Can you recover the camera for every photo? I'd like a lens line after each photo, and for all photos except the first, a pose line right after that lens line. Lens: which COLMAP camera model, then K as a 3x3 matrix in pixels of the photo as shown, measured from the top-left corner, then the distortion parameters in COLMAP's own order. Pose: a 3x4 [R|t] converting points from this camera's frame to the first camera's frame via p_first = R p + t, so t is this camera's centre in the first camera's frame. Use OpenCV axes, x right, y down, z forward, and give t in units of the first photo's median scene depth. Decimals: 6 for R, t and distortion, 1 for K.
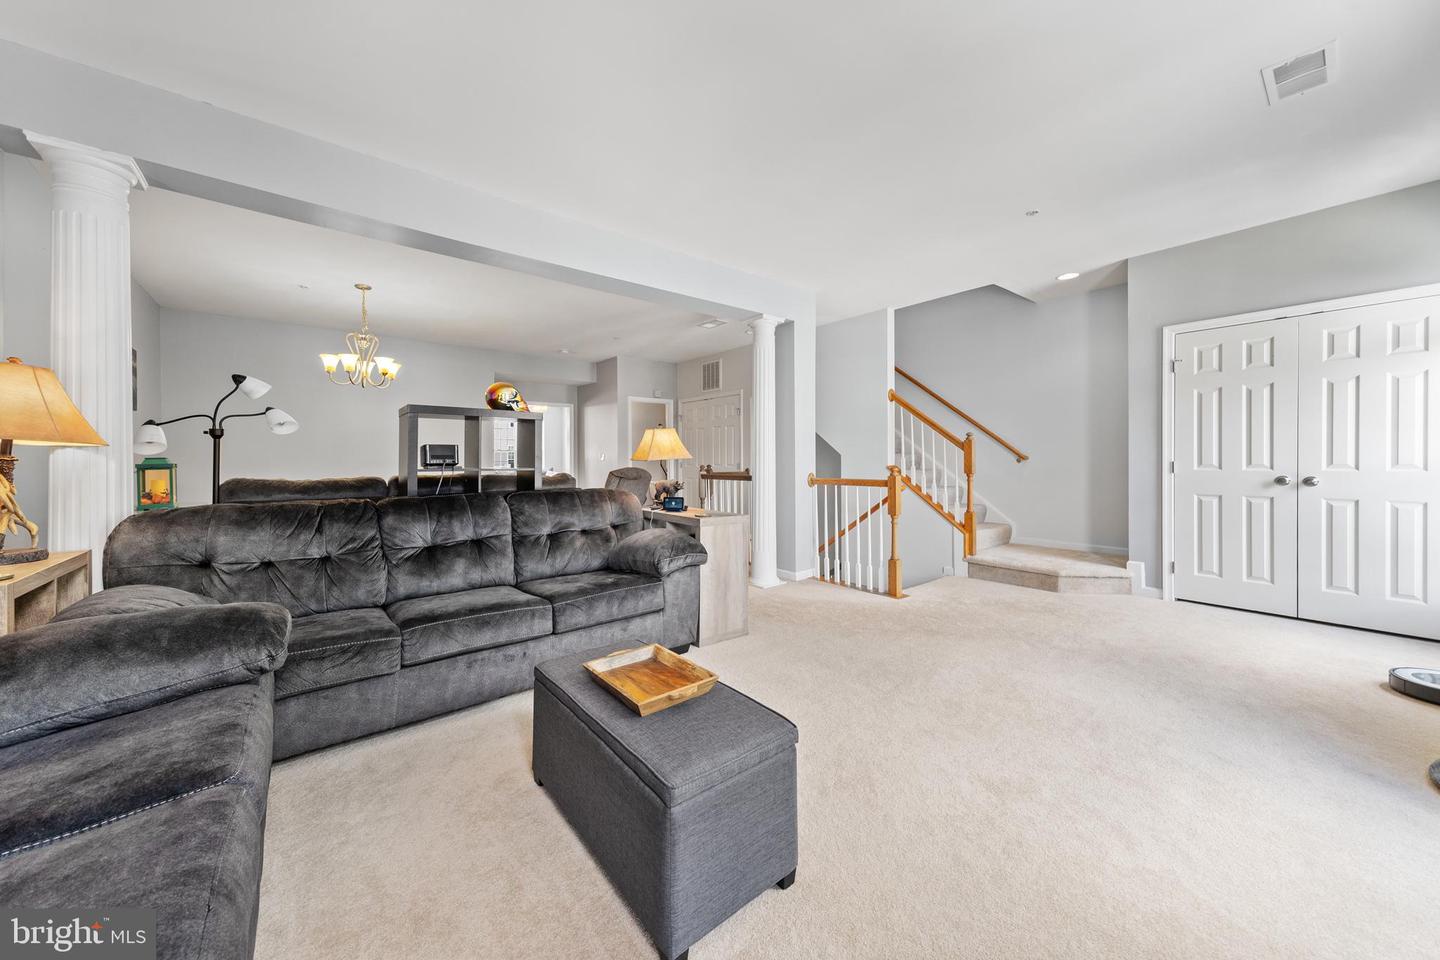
lens RADIAL K [[506.3, 0, 715.0], [0, 506.3, 473.1], [0, 0, 1]] dist [0.014966, -0.000111]
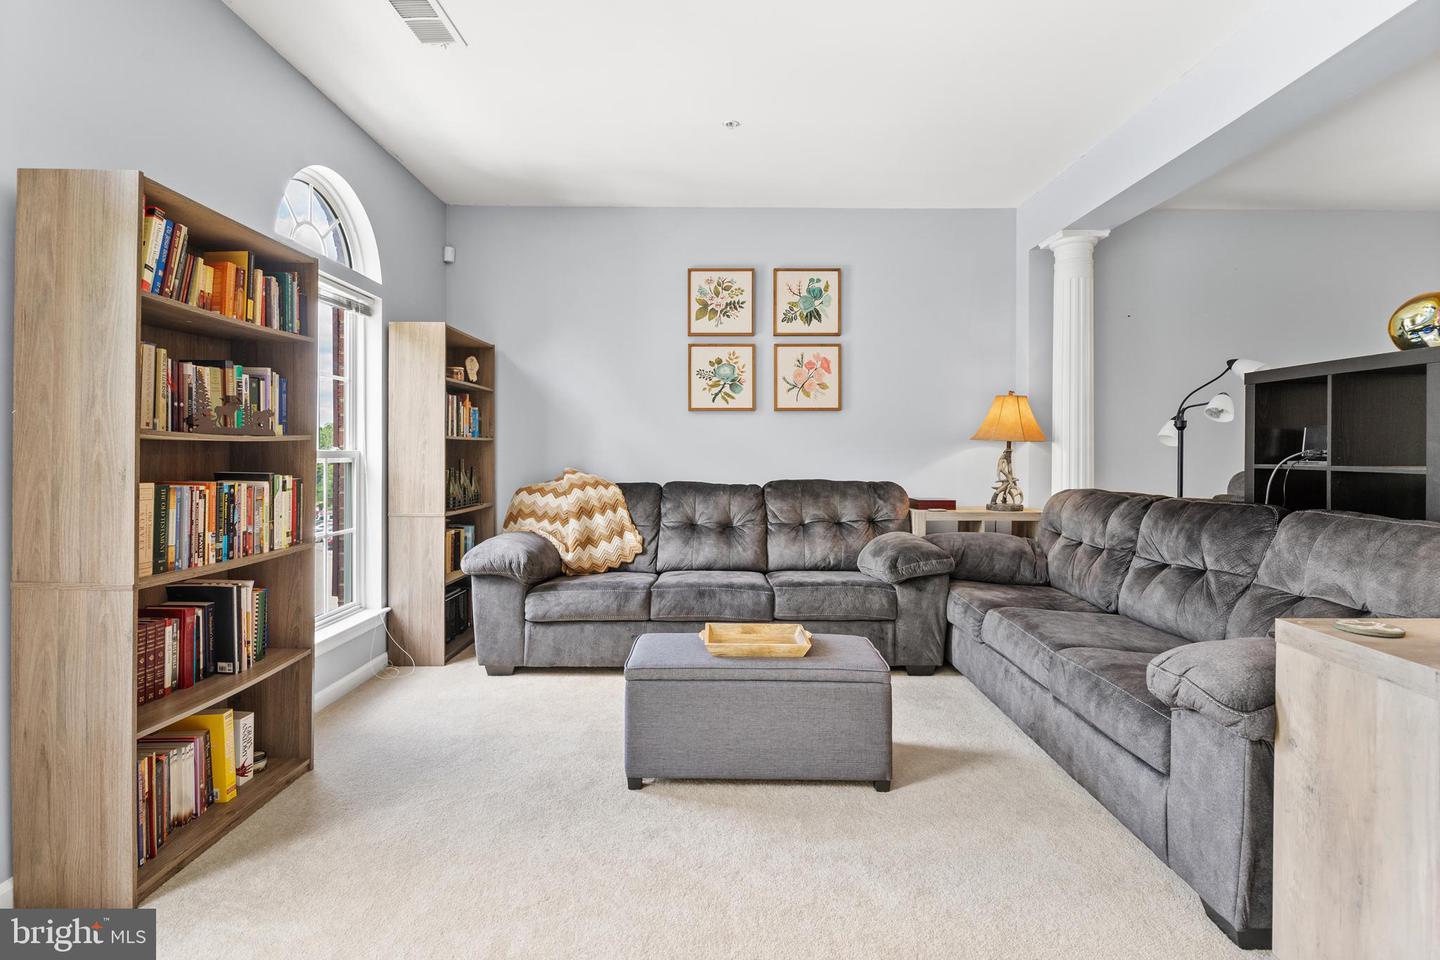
lens RADIAL K [[659.1, 0, 722.5], [0, 659.1, 455.5], [0, 0, 1]] dist [-0.000490, 0.000012]
pose [[-0.623405, 0.010837, -0.781824, 0.512282], [-0.013957, 0.999590, 0.024985, -0.027175], [0.781775, 0.026488, -0.622998, 0.876321]]
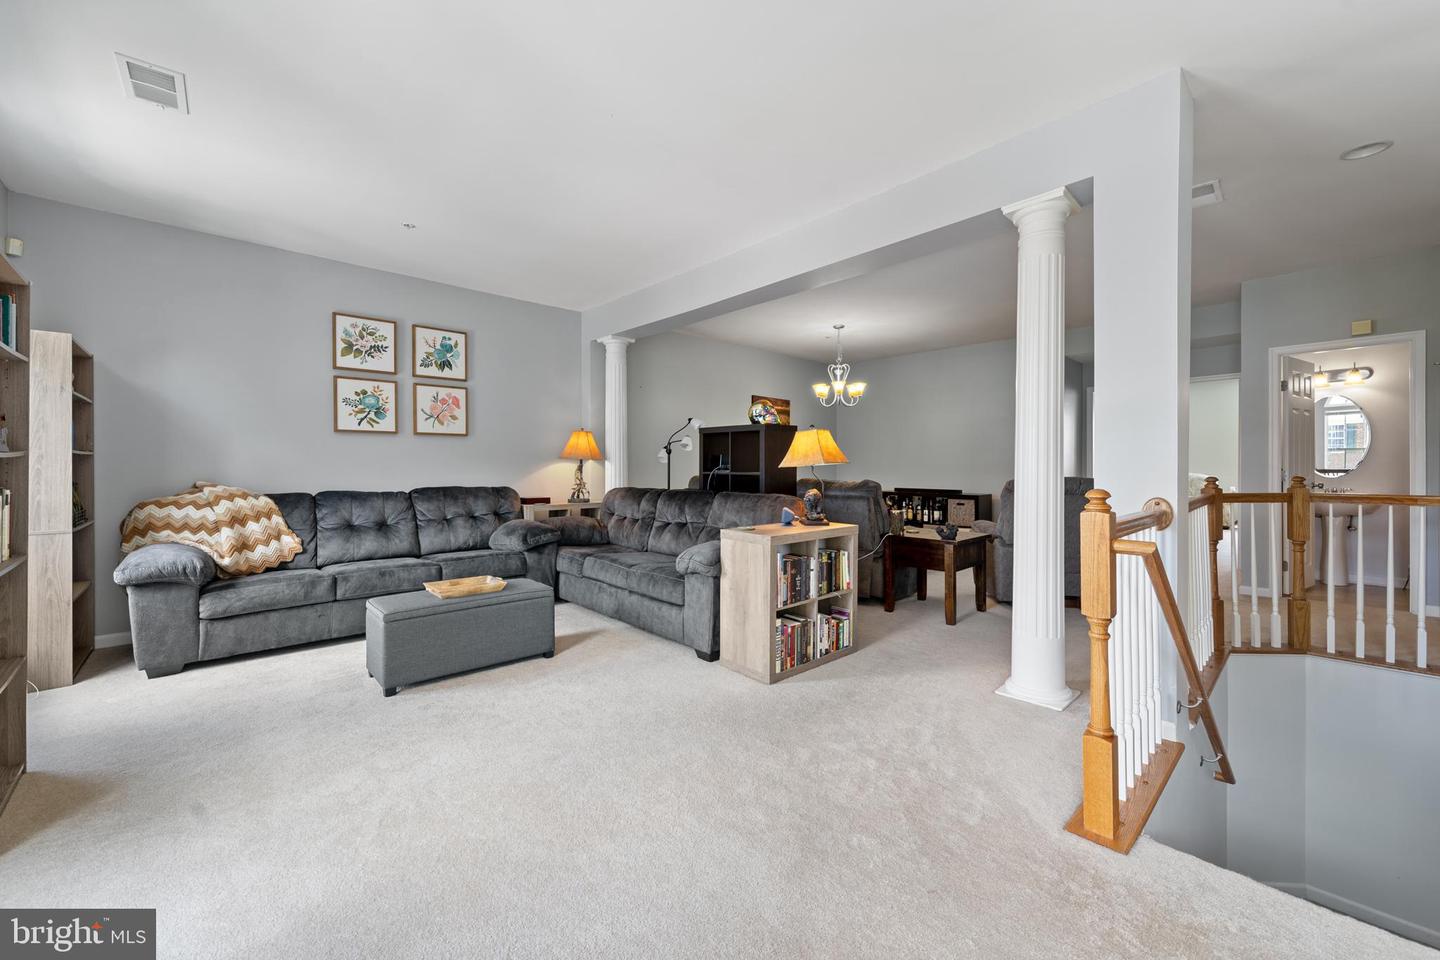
lens RADIAL K [[556.6, 0, 715.0], [0, 556.6, 473.3], [0, 0, 1]] dist [0.000585, -0.000105]
pose [[0.065448, 0.020293, -0.997650, 0.894192], [-0.022928, 0.999560, 0.018828, -0.029270], [0.997593, 0.021642, 0.065884, 0.820311]]
